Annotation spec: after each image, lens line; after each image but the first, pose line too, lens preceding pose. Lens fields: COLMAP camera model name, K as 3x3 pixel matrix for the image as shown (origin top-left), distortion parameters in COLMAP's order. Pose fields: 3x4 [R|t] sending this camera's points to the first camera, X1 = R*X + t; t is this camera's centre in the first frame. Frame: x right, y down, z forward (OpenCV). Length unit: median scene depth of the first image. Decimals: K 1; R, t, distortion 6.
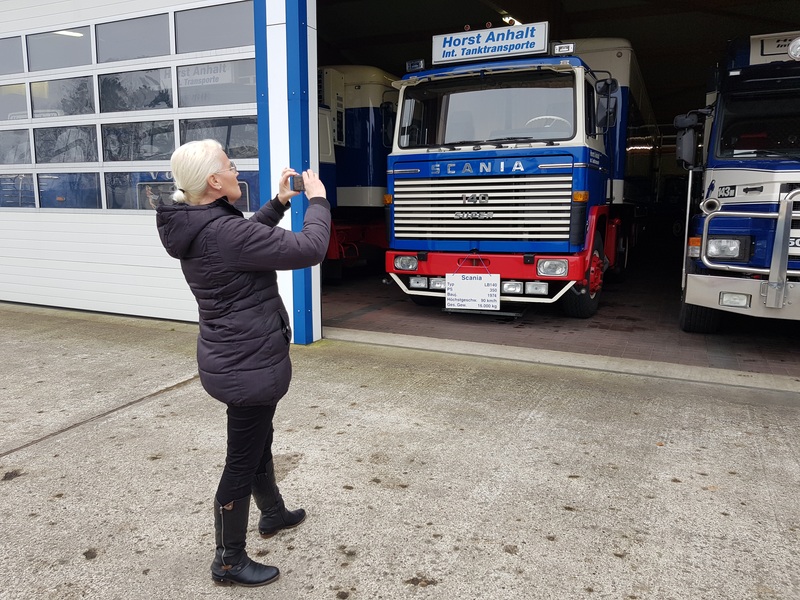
lens RADIAL K [[601.7, 0, 389.0], [0, 601.7, 299.2], [0, 0, 1]] dist [0.118894, -0.136881]
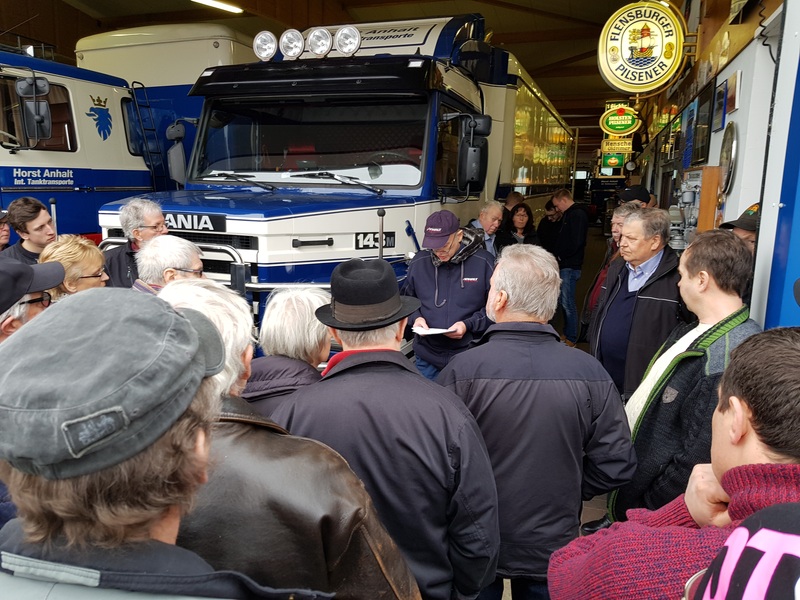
lens RADIAL K [[601.7, 0, 389.0], [0, 601.7, 299.2], [0, 0, 1]] dist [0.118894, -0.136881]
pose [[0.995813, -0.017608, 0.089701, 0.714519], [0.014349, 0.999218, 0.036840, -0.099231], [-0.090279, -0.035398, 0.995287, 0.174429]]
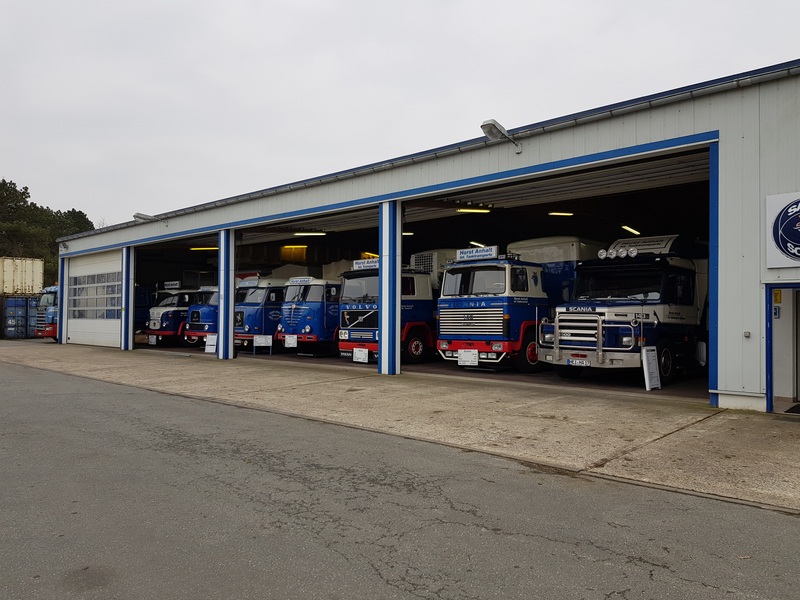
lens RADIAL K [[627.9, 0, 396.1], [0, 627.9, 301.4], [0, 0, 1]] dist [0.076977, -0.110844]
pose [[0.942332, -0.013377, -0.334413, 0.694946], [-0.046185, 0.984443, -0.169525, 0.198530], [0.331479, 0.175193, 0.927054, -1.360695]]
